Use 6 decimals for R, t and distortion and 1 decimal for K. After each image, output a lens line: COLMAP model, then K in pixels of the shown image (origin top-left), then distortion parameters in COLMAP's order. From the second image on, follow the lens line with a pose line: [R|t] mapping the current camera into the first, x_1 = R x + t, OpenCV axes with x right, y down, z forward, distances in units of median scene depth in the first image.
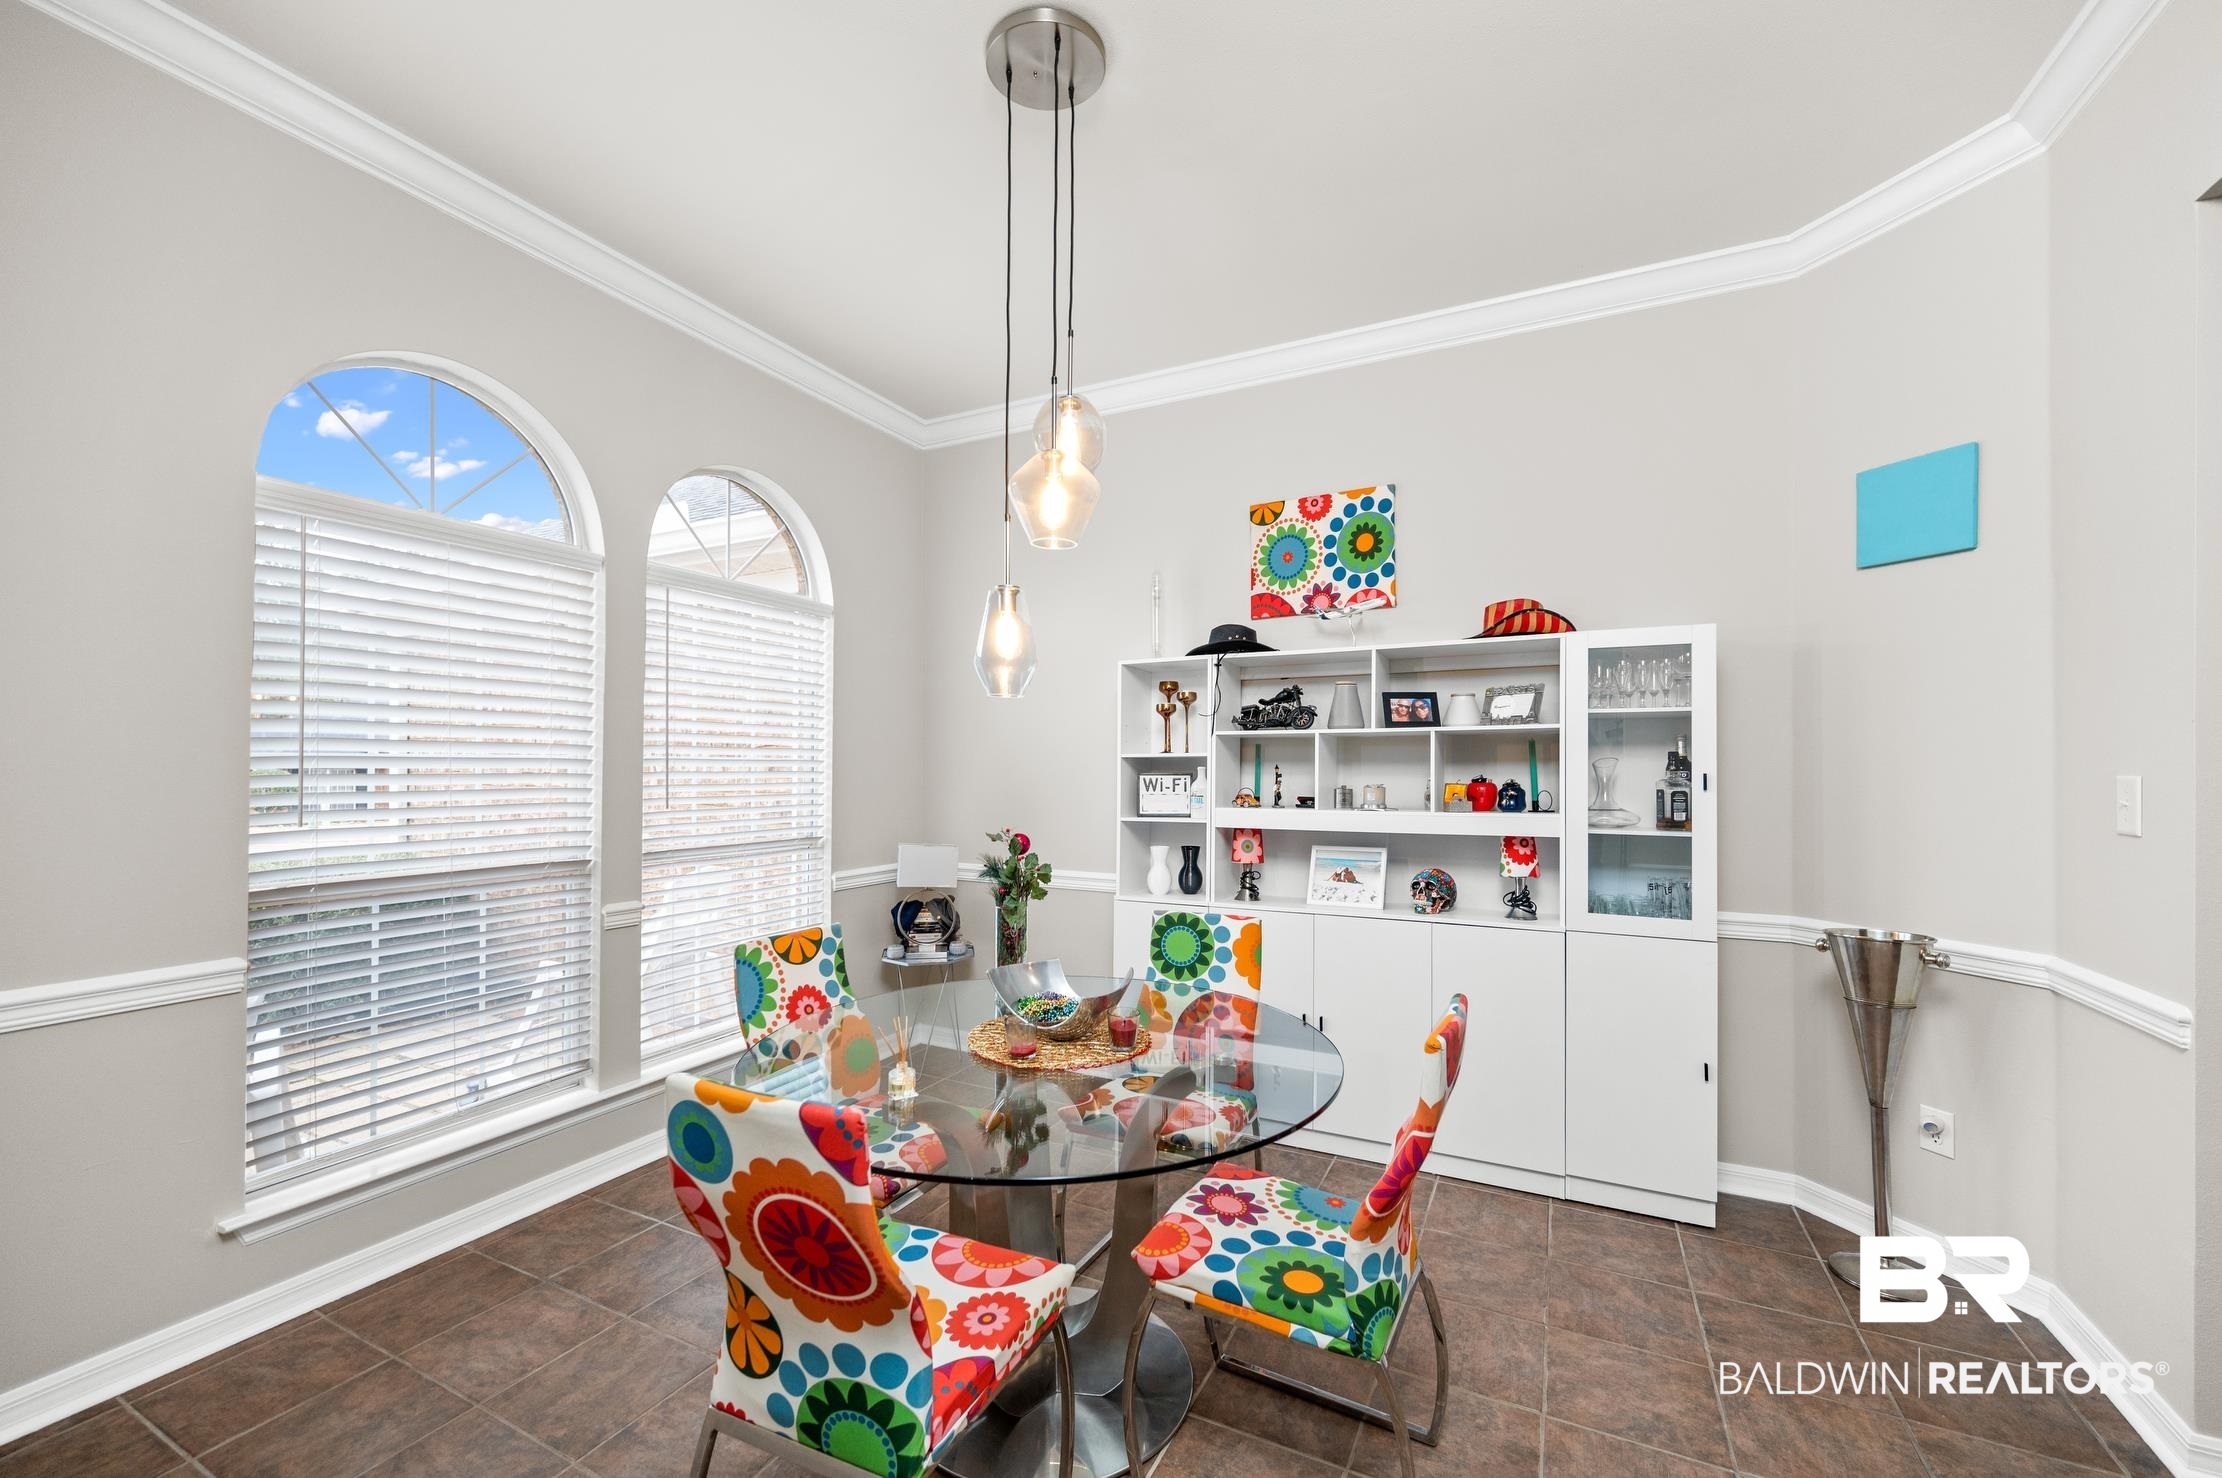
lens RADIAL K [[885.2, 0, 1113.3], [0, 885.2, 747.7], [0, 0, 1]] dist [-0.003174, 0.000611]
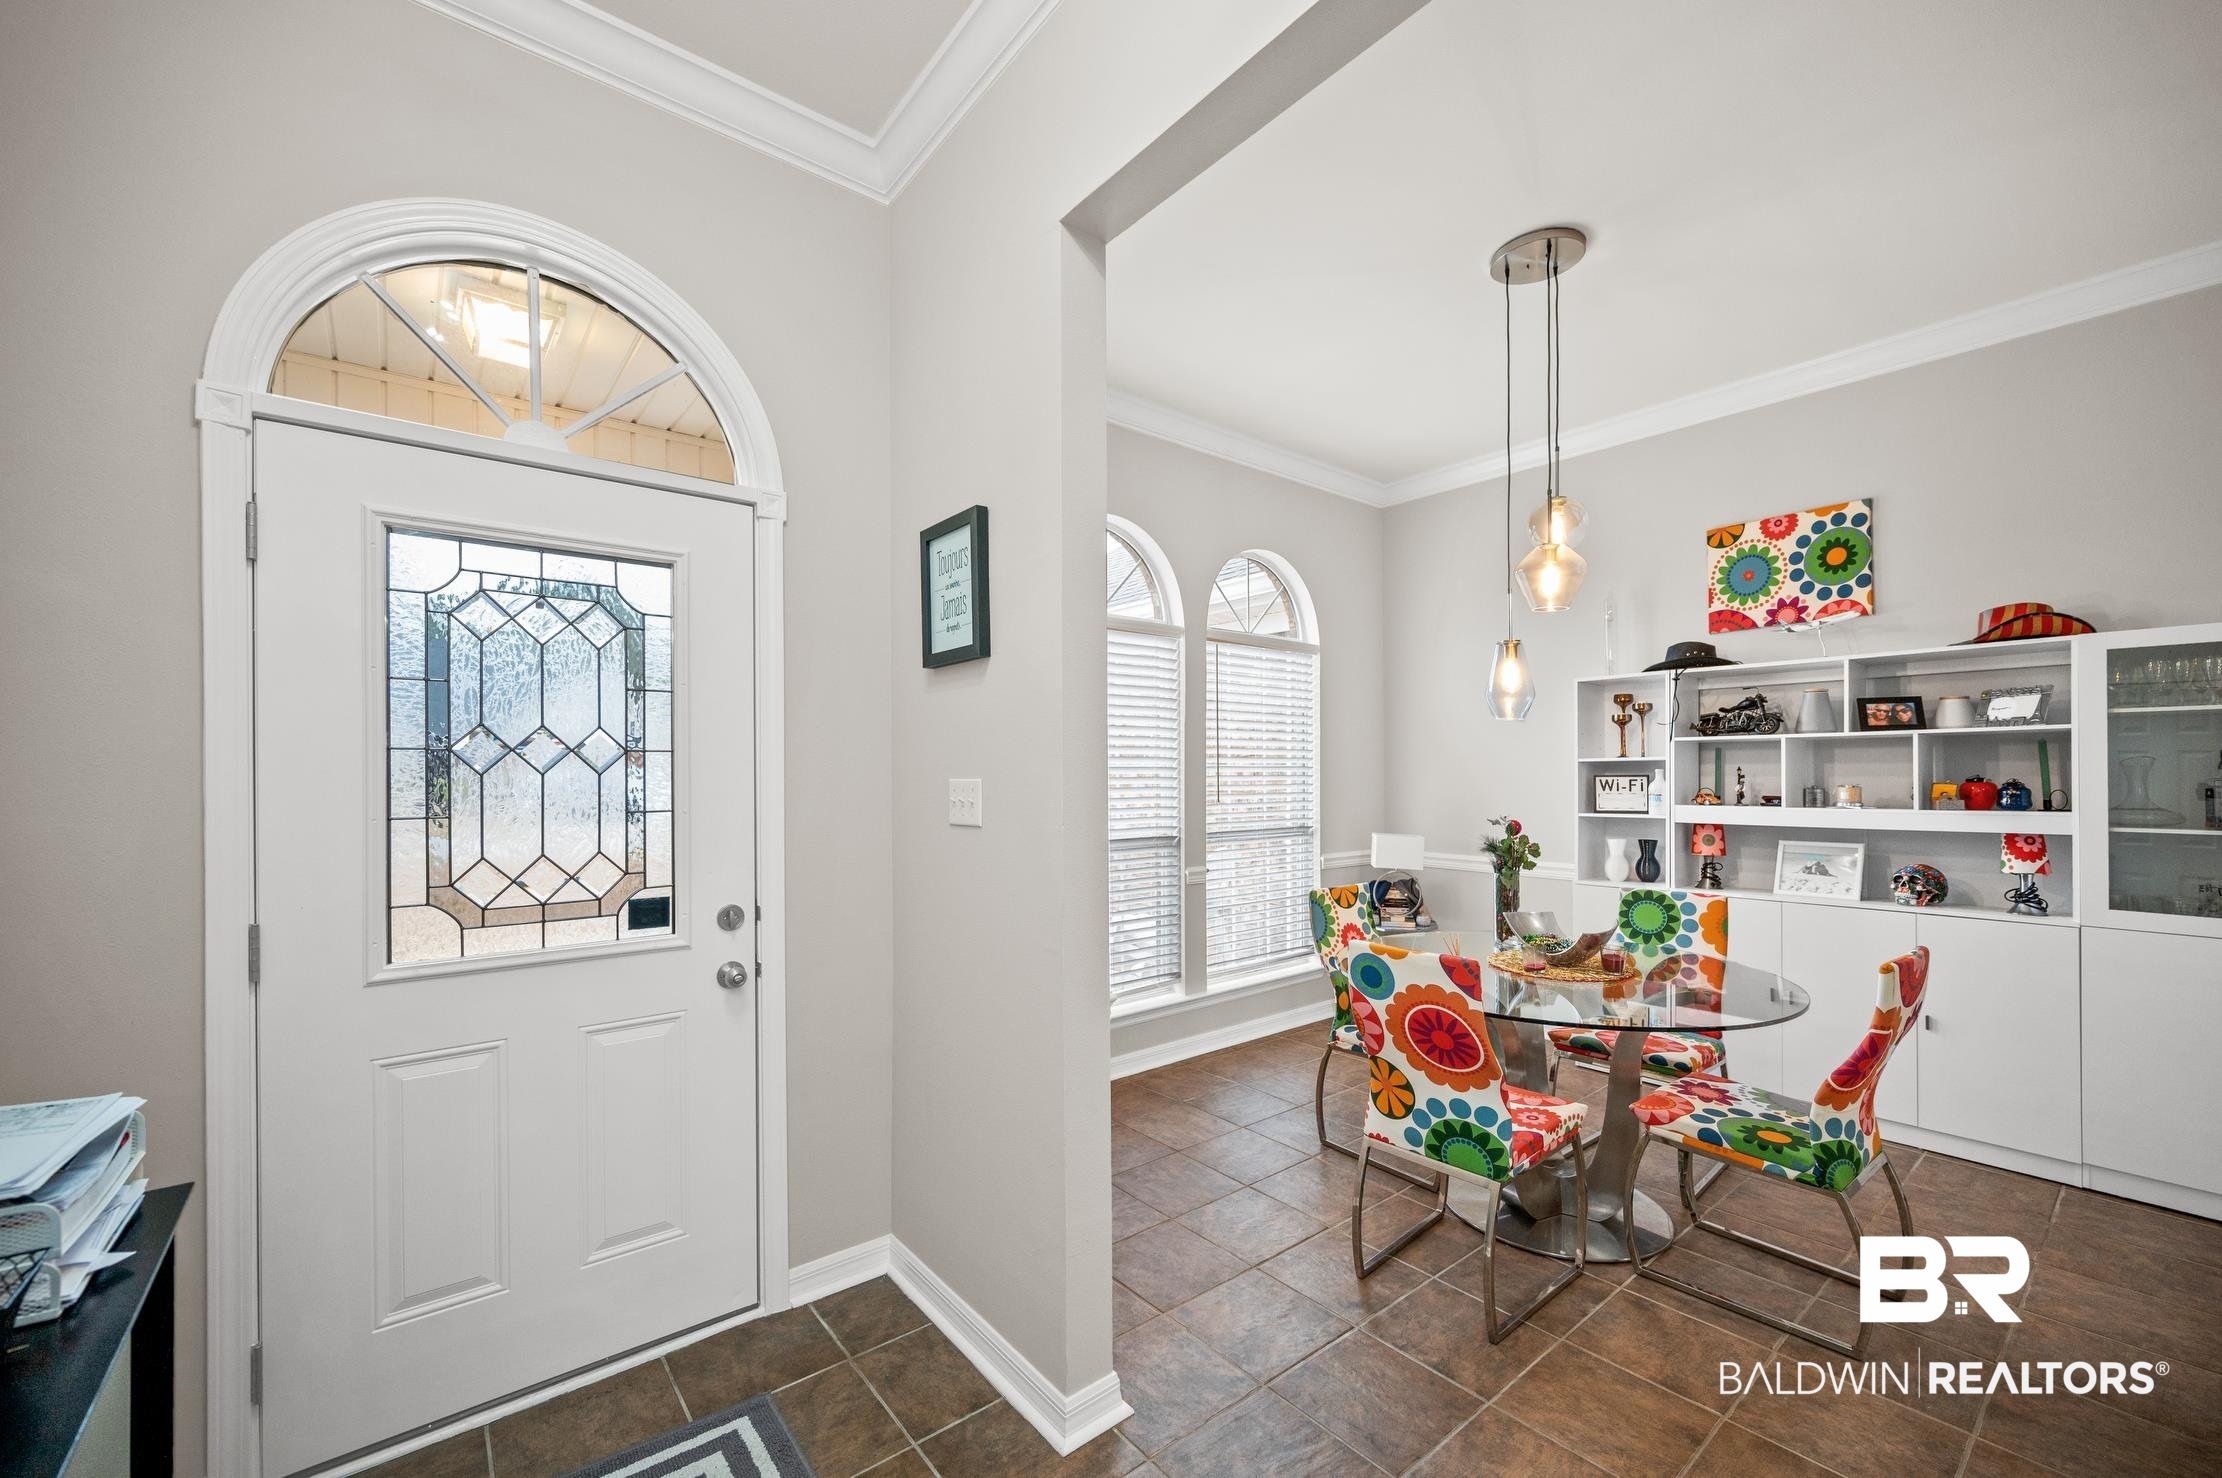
lens RADIAL K [[885.2, 0, 1118.0], [0, 885.2, 760.5], [0, 0, 1]] dist [-0.003174, 0.000611]
pose [[0.912577, -0.011671, -0.408739, -0.083387], [0.015268, 0.999868, 0.005539, -0.007279], [0.408621, -0.011295, 0.912634, -0.374480]]
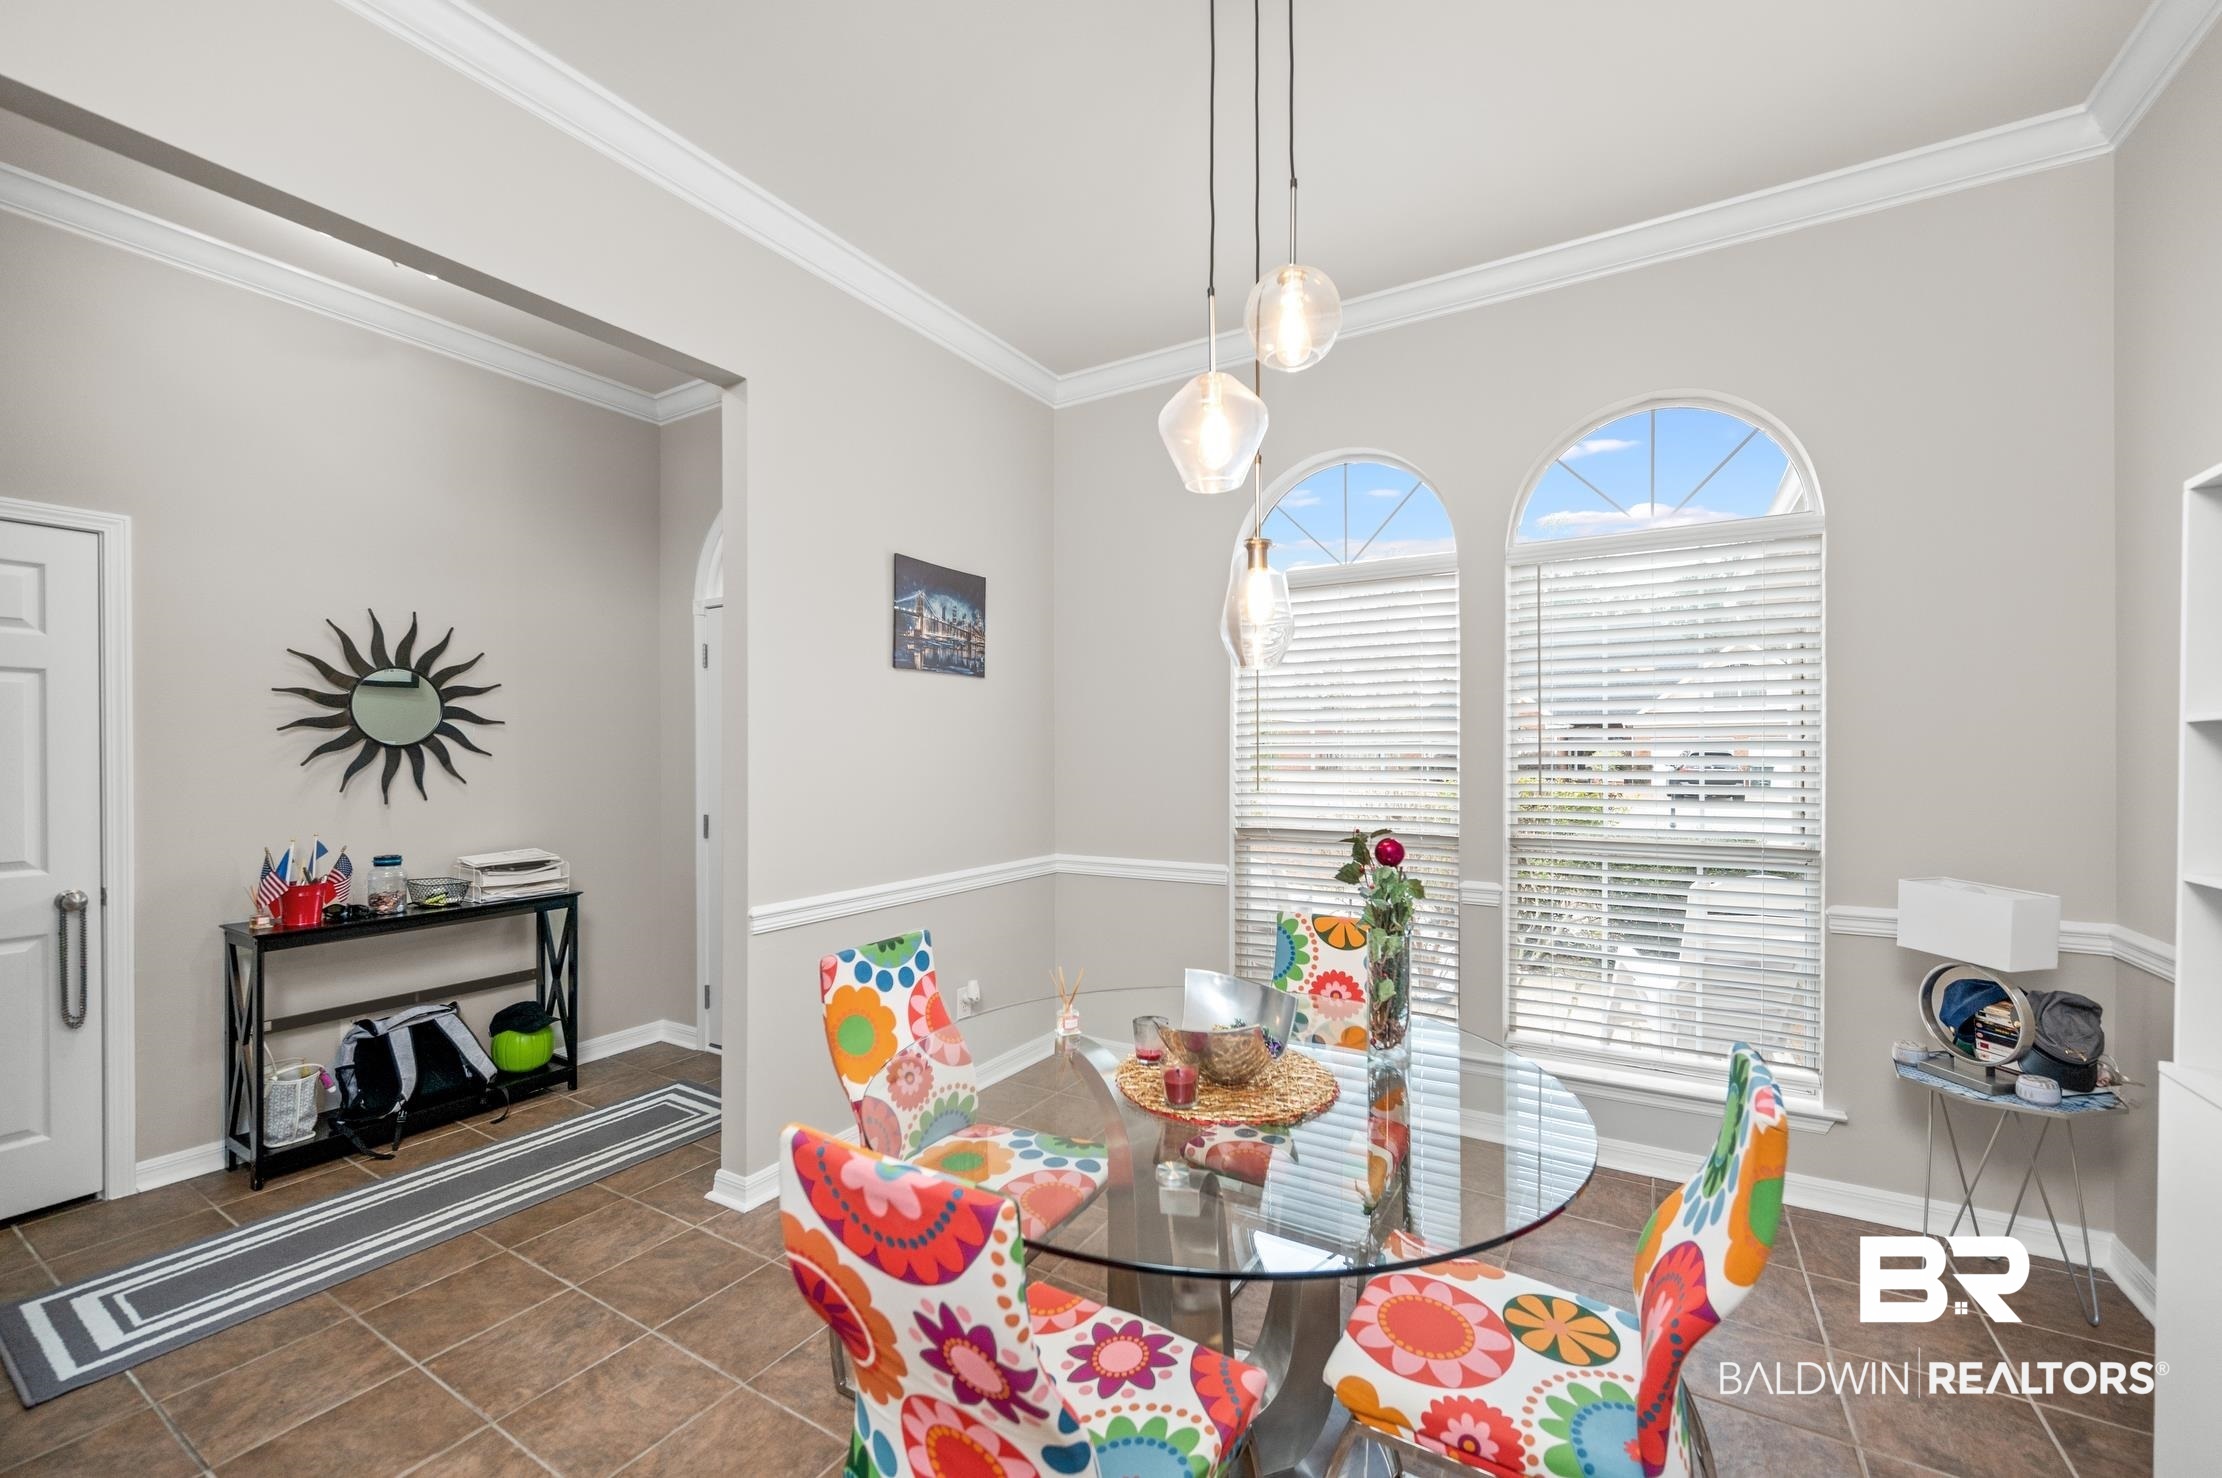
lens RADIAL K [[885.2, 0, 1111.0], [0, 885.2, 753.2], [0, 0, 1]] dist [-0.003174, 0.000611]
pose [[-0.079388, -0.005299, -0.996830, 0.534916], [0.024165, 0.999682, -0.007239, 0.020585], [0.996551, -0.024663, -0.079234, 0.671272]]
